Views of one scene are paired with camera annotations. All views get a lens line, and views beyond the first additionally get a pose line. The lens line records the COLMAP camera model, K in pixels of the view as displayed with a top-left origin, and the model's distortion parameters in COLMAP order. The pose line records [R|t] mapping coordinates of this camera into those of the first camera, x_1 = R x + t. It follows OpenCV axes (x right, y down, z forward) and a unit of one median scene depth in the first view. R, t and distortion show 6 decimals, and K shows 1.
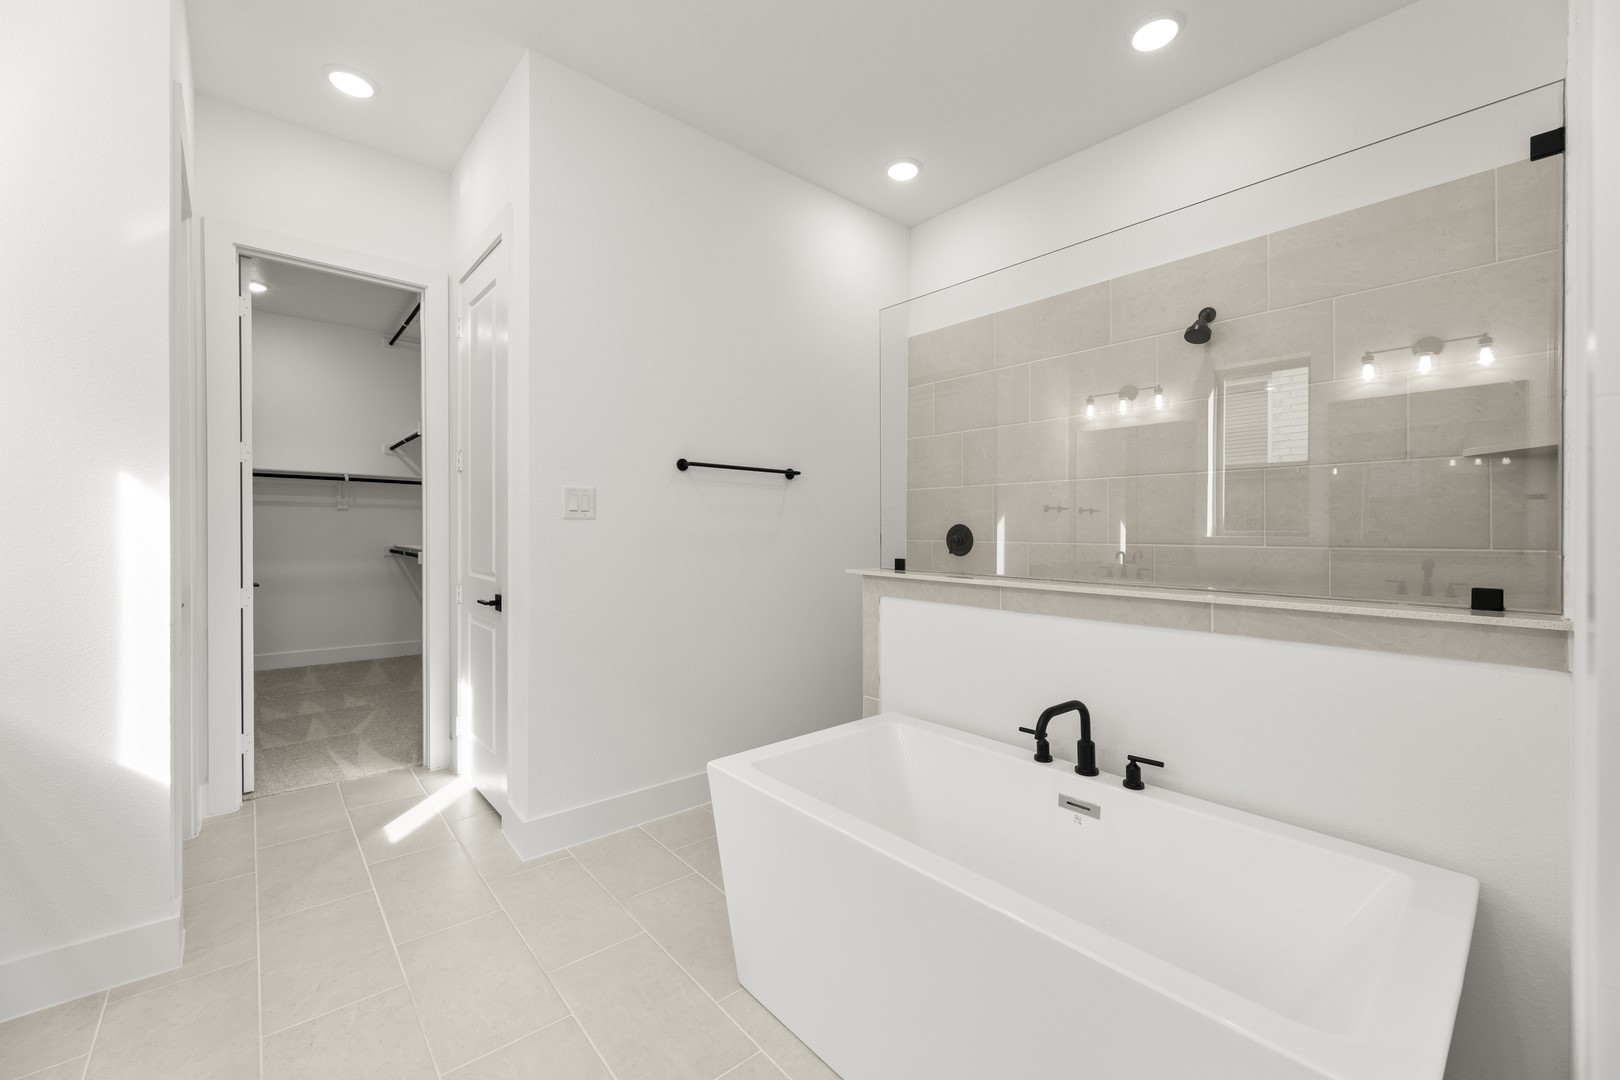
lens RADIAL K [[645.0, 0, 819.2], [0, 645.0, 539.6], [0, 0, 1]] dist [0.000060, -0.000009]
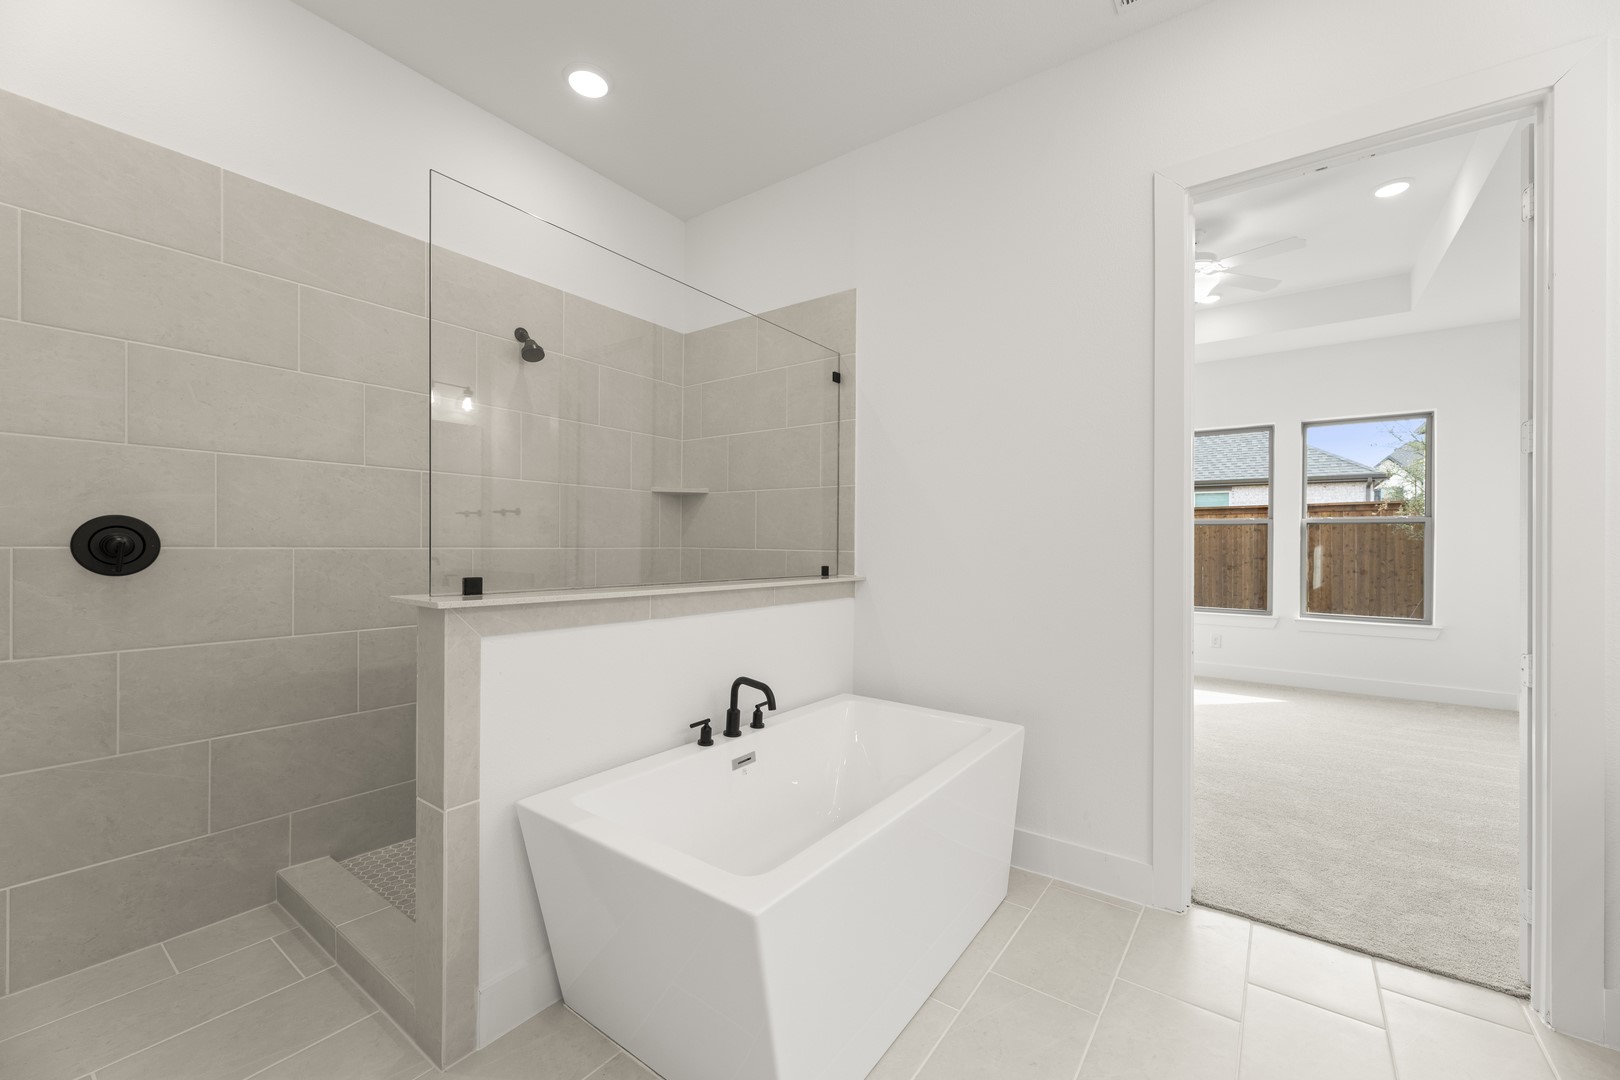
lens RADIAL K [[645.0, 0, 819.2], [0, 645.0, 539.6], [0, 0, 1]] dist [0.000060, -0.000009]
pose [[-0.218372, -0.002436, 0.975862, -0.725189], [-0.001738, 0.999996, 0.002107, -0.013057], [-0.975864, -0.001236, -0.218376, 0.976595]]
